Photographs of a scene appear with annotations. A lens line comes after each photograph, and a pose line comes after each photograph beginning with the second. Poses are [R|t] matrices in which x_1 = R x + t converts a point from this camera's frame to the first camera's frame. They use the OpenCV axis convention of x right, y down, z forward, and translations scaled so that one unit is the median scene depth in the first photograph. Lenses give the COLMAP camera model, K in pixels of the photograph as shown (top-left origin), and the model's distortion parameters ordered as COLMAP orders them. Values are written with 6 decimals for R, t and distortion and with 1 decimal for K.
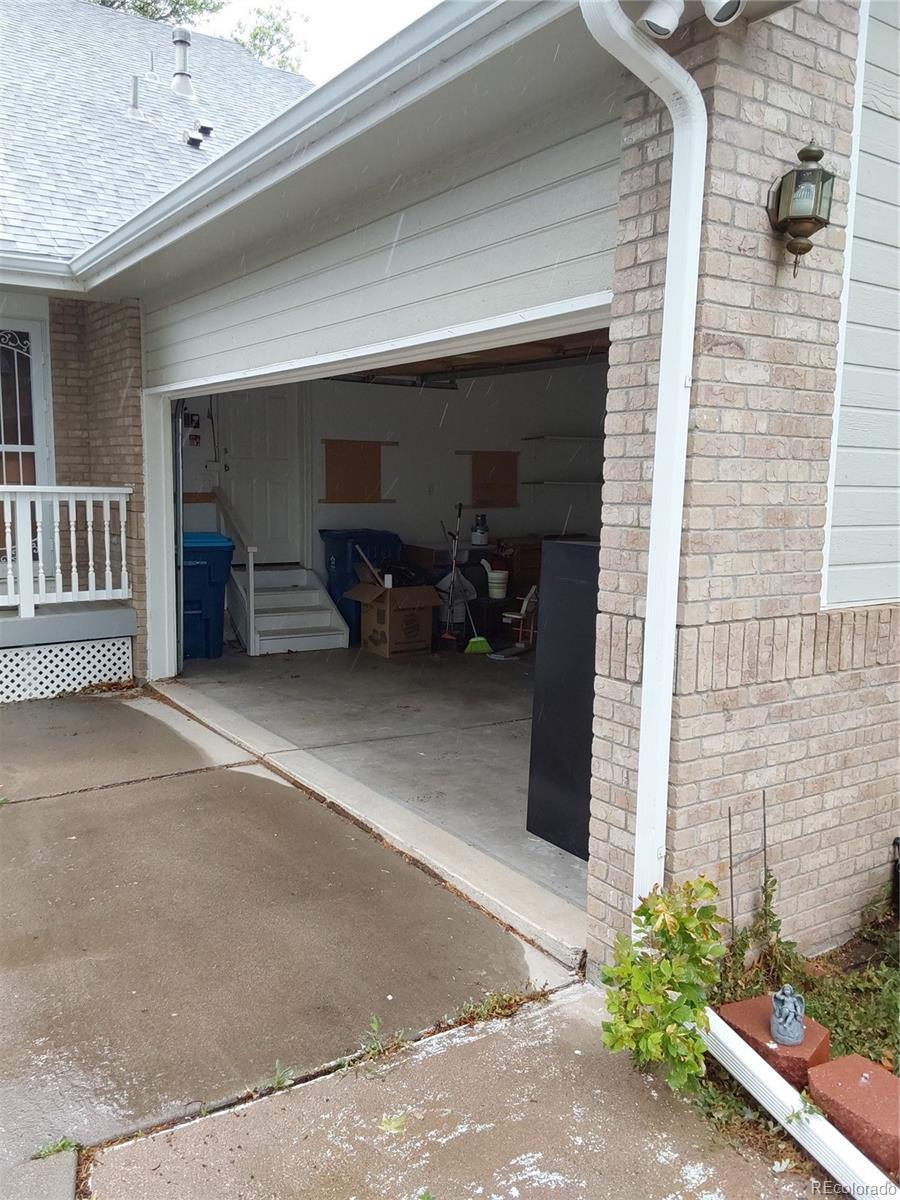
lens RADIAL K [[963.6, 0, 450.0], [0, 963.6, 600.0], [0, 0, 1]] dist [0.091665, -0.123923]
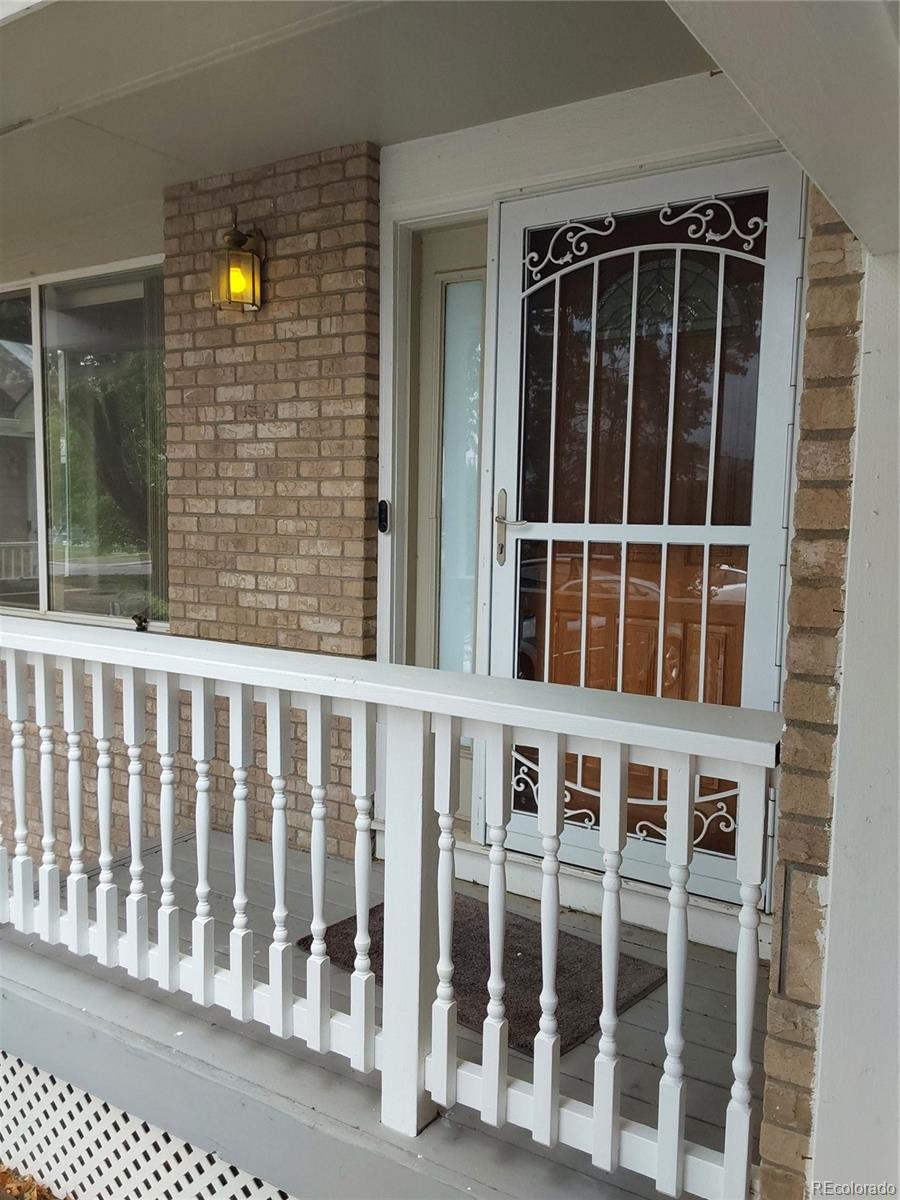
lens RADIAL K [[963.6, 0, 450.0], [0, 963.6, 600.0], [0, 0, 1]] dist [0.091665, -0.123923]
pose [[0.388982, 0.076042, -0.918101, -0.166943], [-0.131780, 0.990932, 0.026242, -0.139075], [0.911771, 0.110780, 0.395476, 0.841843]]
